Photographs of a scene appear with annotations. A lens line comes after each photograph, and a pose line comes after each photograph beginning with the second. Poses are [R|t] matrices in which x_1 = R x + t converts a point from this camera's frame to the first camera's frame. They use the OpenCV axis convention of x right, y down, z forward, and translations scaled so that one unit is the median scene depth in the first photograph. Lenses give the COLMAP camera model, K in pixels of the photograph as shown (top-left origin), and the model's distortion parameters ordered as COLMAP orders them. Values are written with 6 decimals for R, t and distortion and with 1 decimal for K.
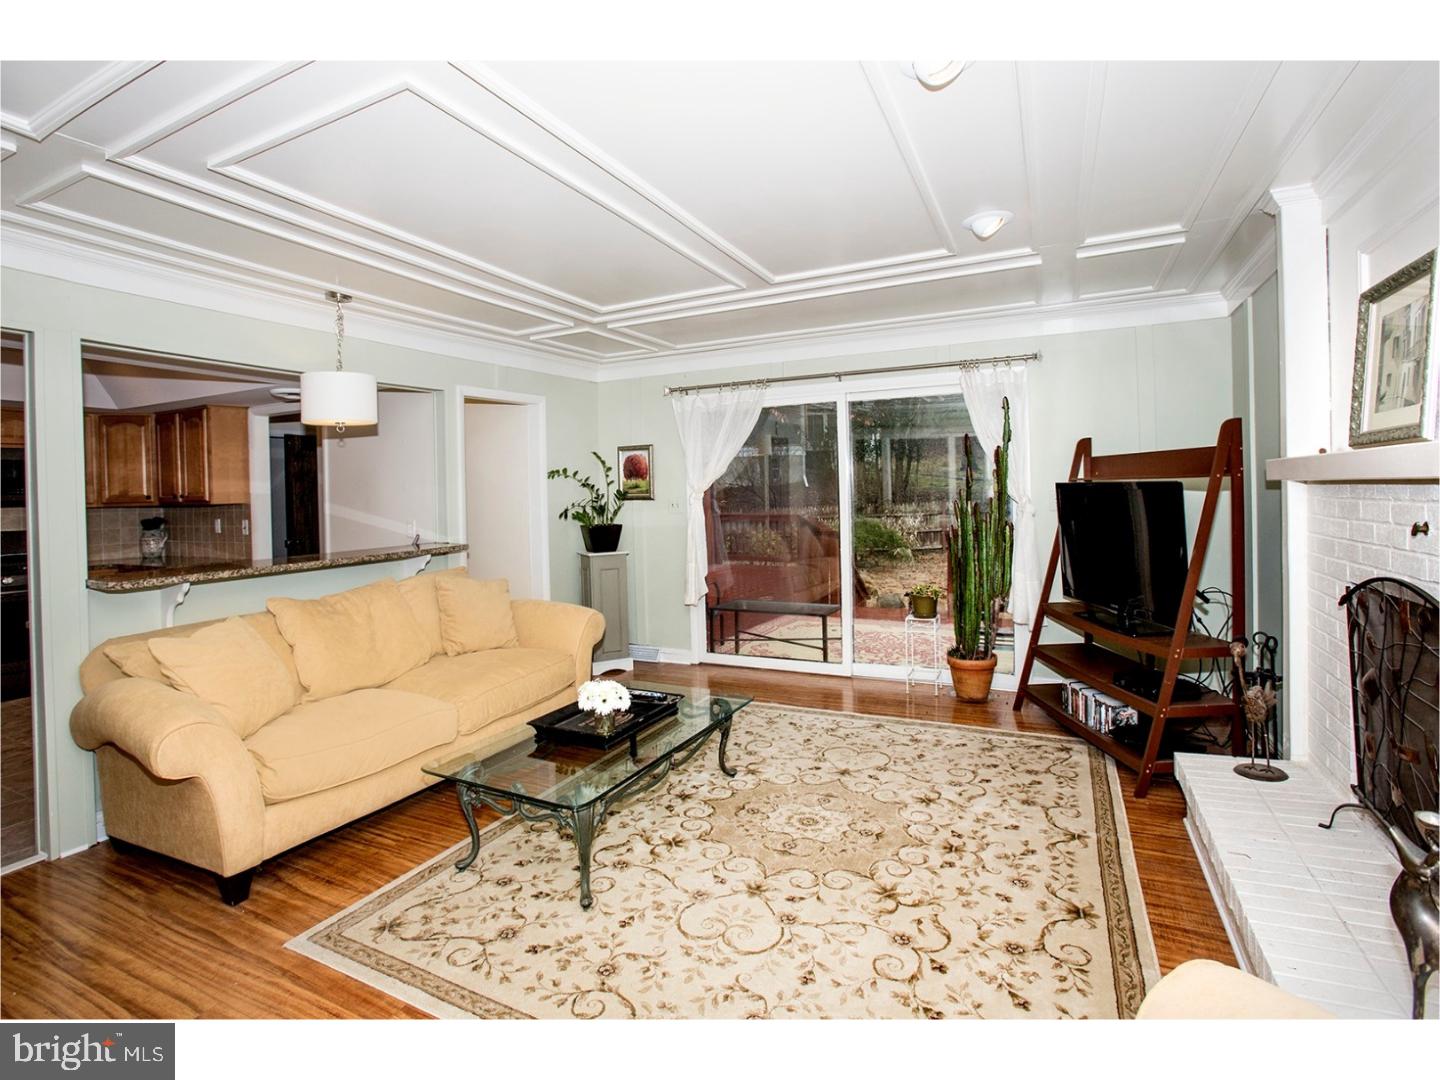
lens RADIAL K [[693.8, 0, 712.2], [0, 693.8, 497.1], [0, 0, 1]] dist [-0.084166, 0.031047]
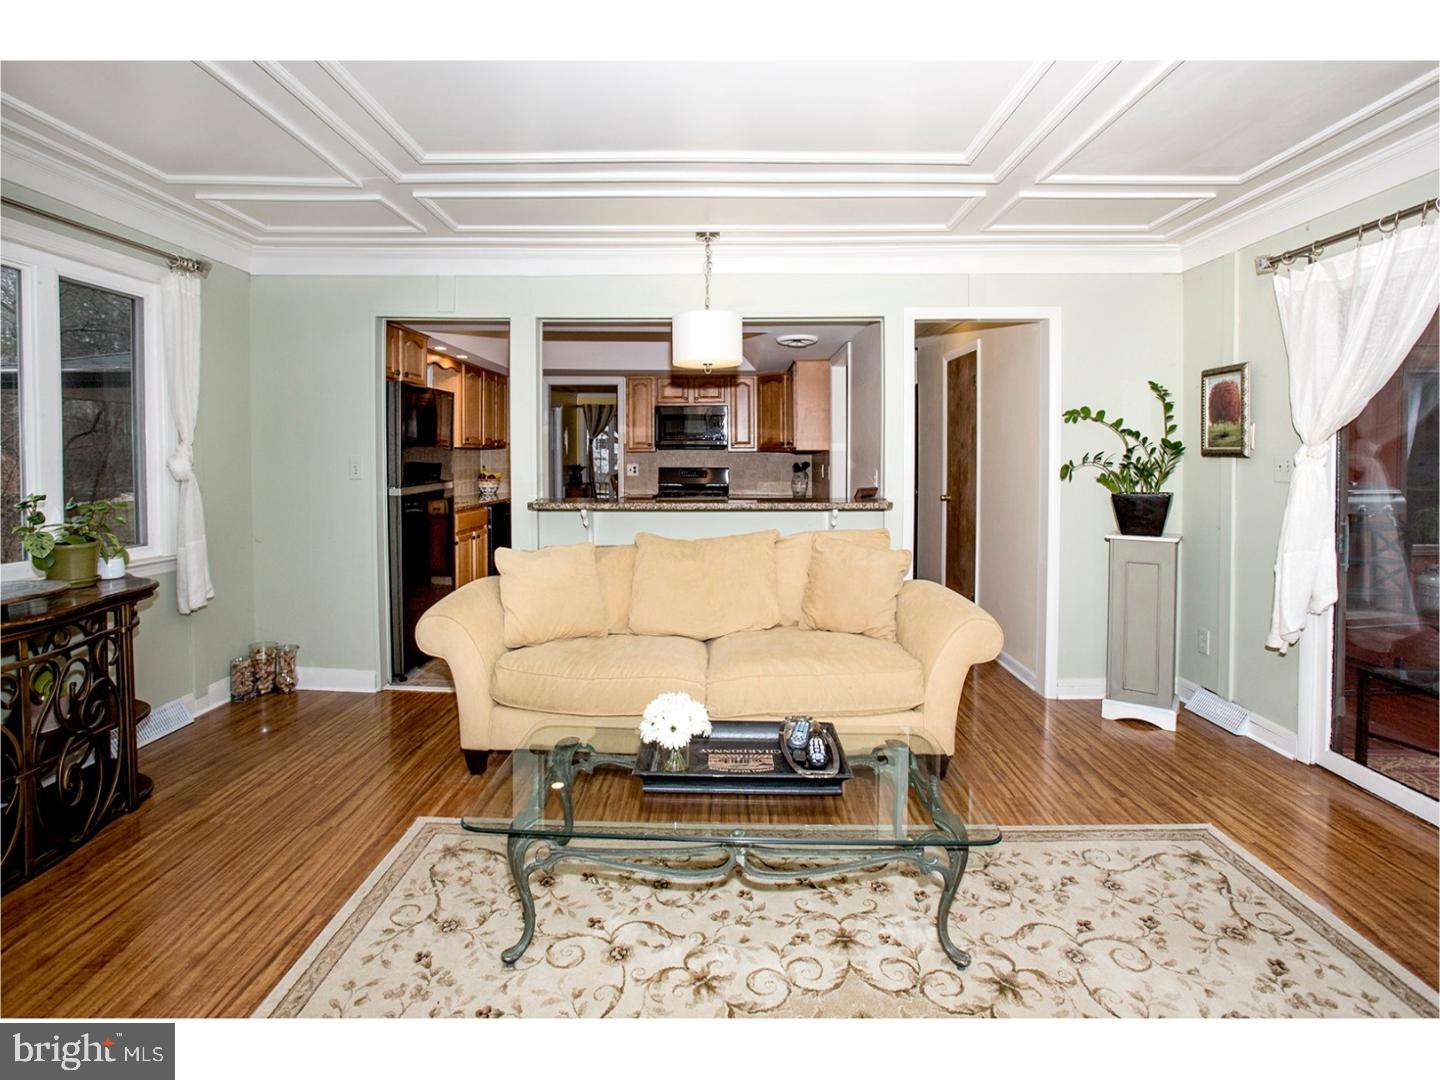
lens RADIAL K [[716.4, 0, 741.9], [0, 716.4, 470.9], [0, 0, 1]] dist [-0.089808, 0.035948]
pose [[0.433014, 0.040661, -0.900470, 0.268502], [-0.022921, 0.999156, 0.034095, 0.005621], [0.901096, 0.005876, 0.433580, 0.391871]]
